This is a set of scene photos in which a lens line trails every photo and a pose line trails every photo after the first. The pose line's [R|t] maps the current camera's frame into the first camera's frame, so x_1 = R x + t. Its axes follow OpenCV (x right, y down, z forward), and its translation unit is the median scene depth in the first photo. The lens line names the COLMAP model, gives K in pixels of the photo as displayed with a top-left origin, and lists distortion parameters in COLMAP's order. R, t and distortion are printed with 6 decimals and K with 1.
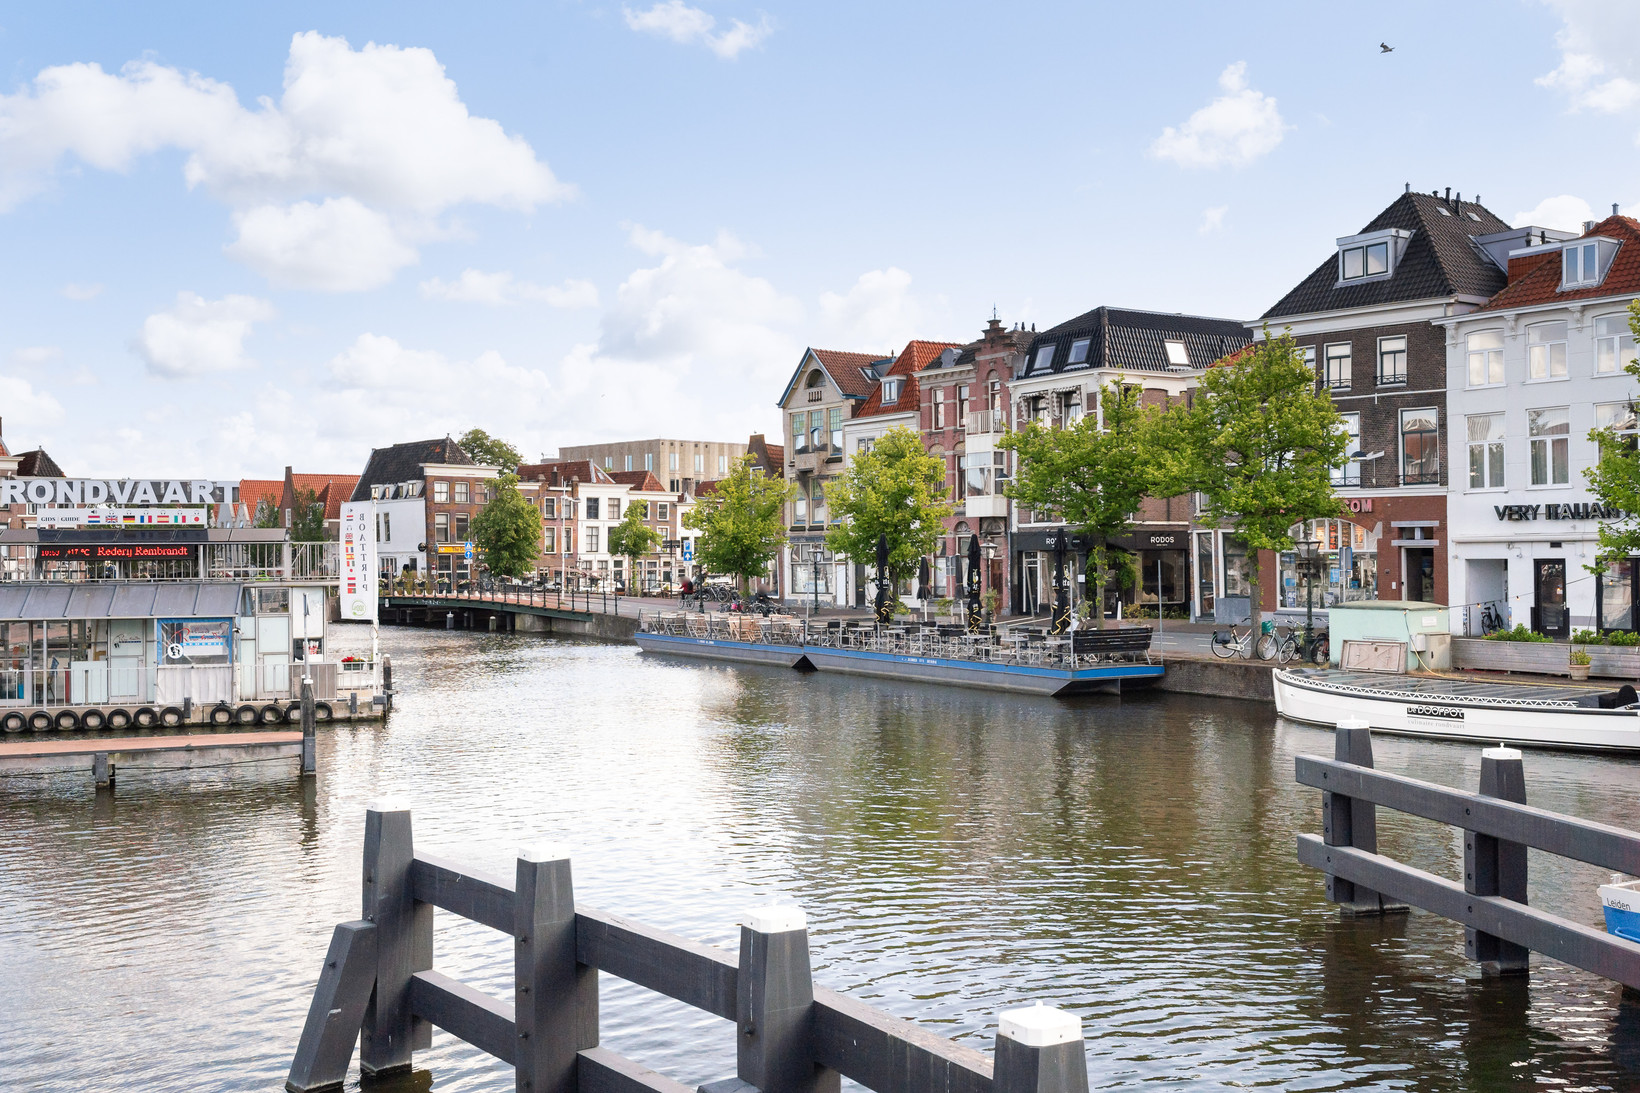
lens RADIAL K [[1664.8, 0, 820.9], [0, 1664.8, 489.6], [0, 0, 1]] dist [-0.000262, 0.000788]
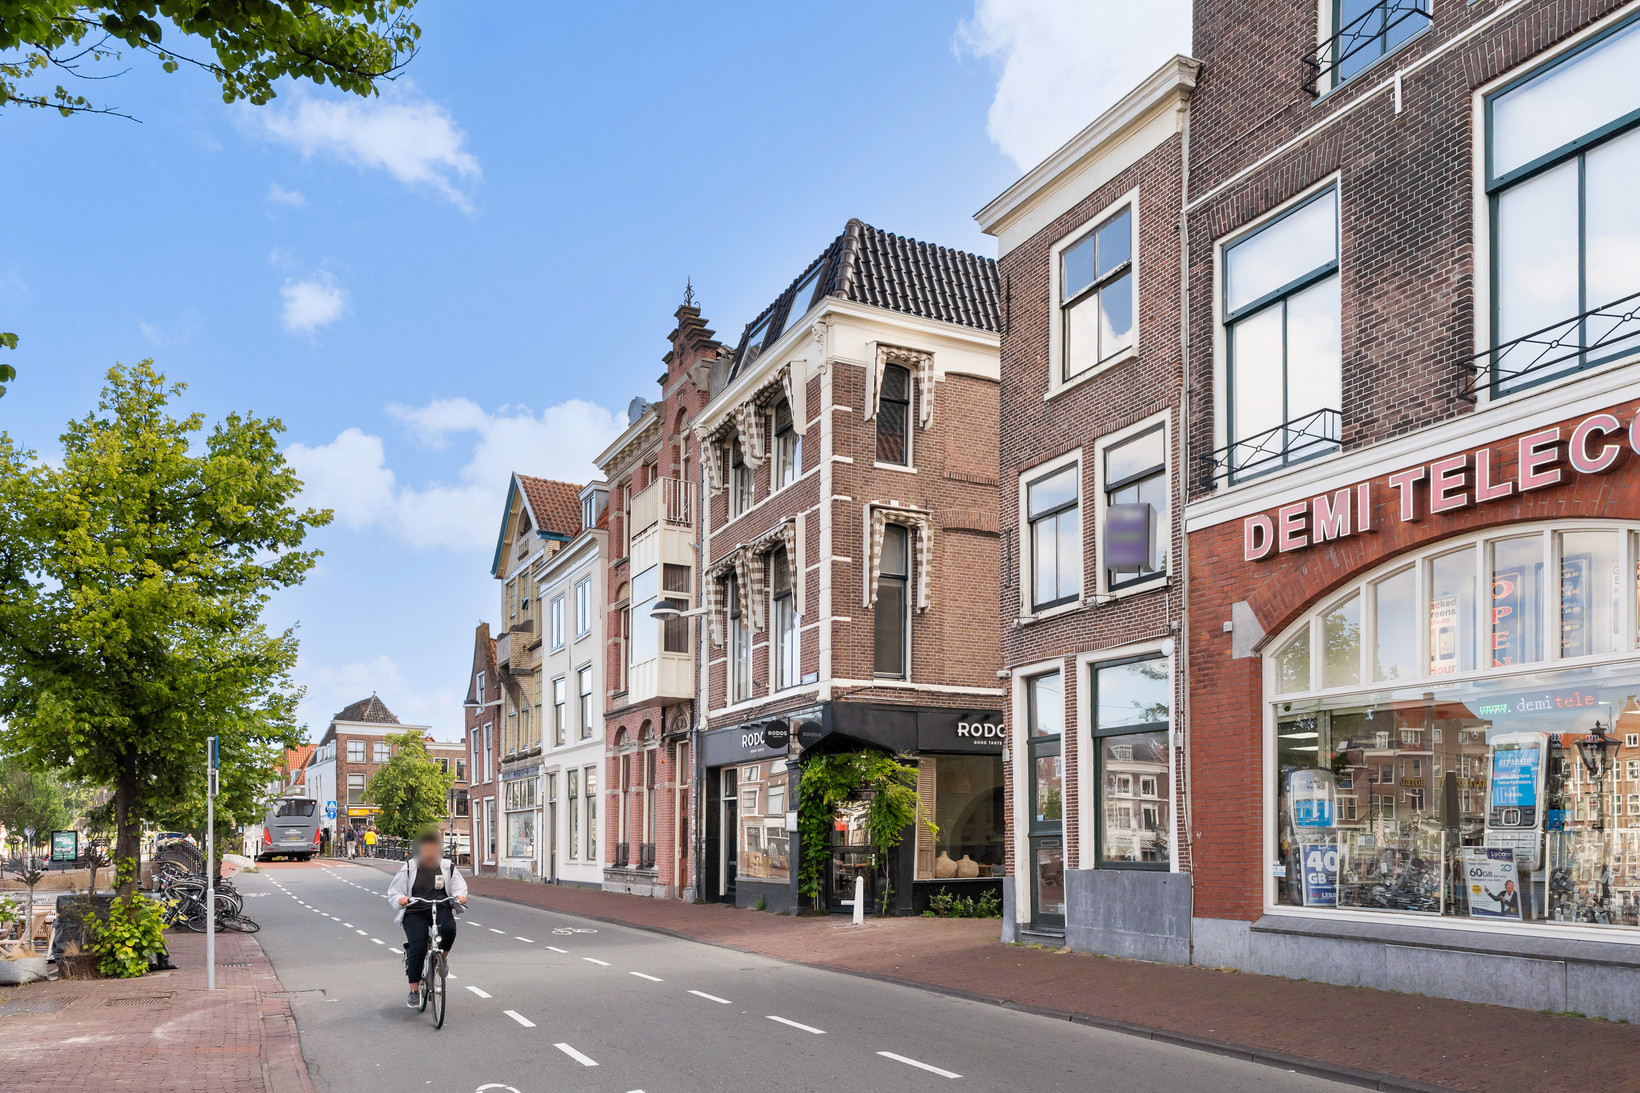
lens RADIAL K [[1130.9, 0, 815.0], [0, 1130.9, 815.6], [0, 0, 1]] dist [-0.002503, -0.000313]
pose [[0.992584, 0.001684, -0.121551, 0.215377], [0.000704, 0.999808, 0.019600, 0.050565], [0.121560, -0.019540, 0.992392, 0.778605]]
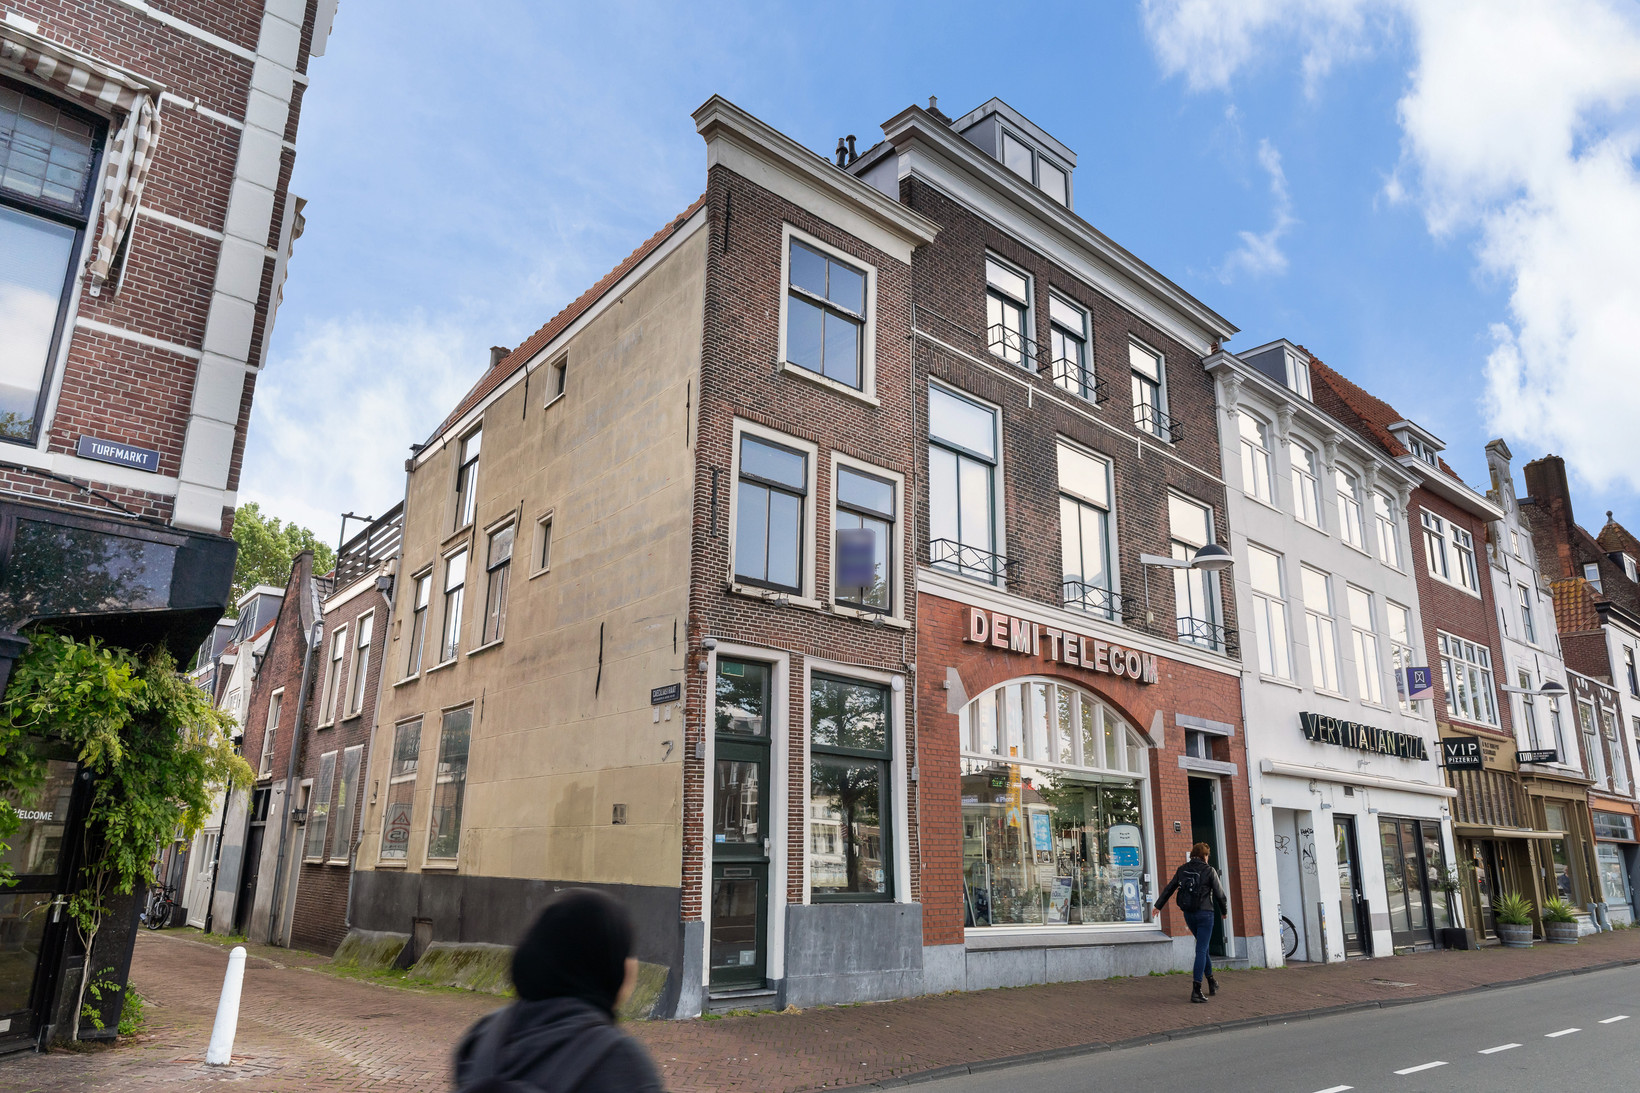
lens RADIAL K [[1106.4, 0, 820.0], [0, 1106.4, 546.5], [0, 0, 1]] dist [-0.000941, 0.000670]
pose [[-0.125263, 0.275699, 0.953047, 0.049575], [-0.056791, 0.957046, -0.284320, 0.060333], [-0.990497, -0.089739, -0.104225, 1.020657]]
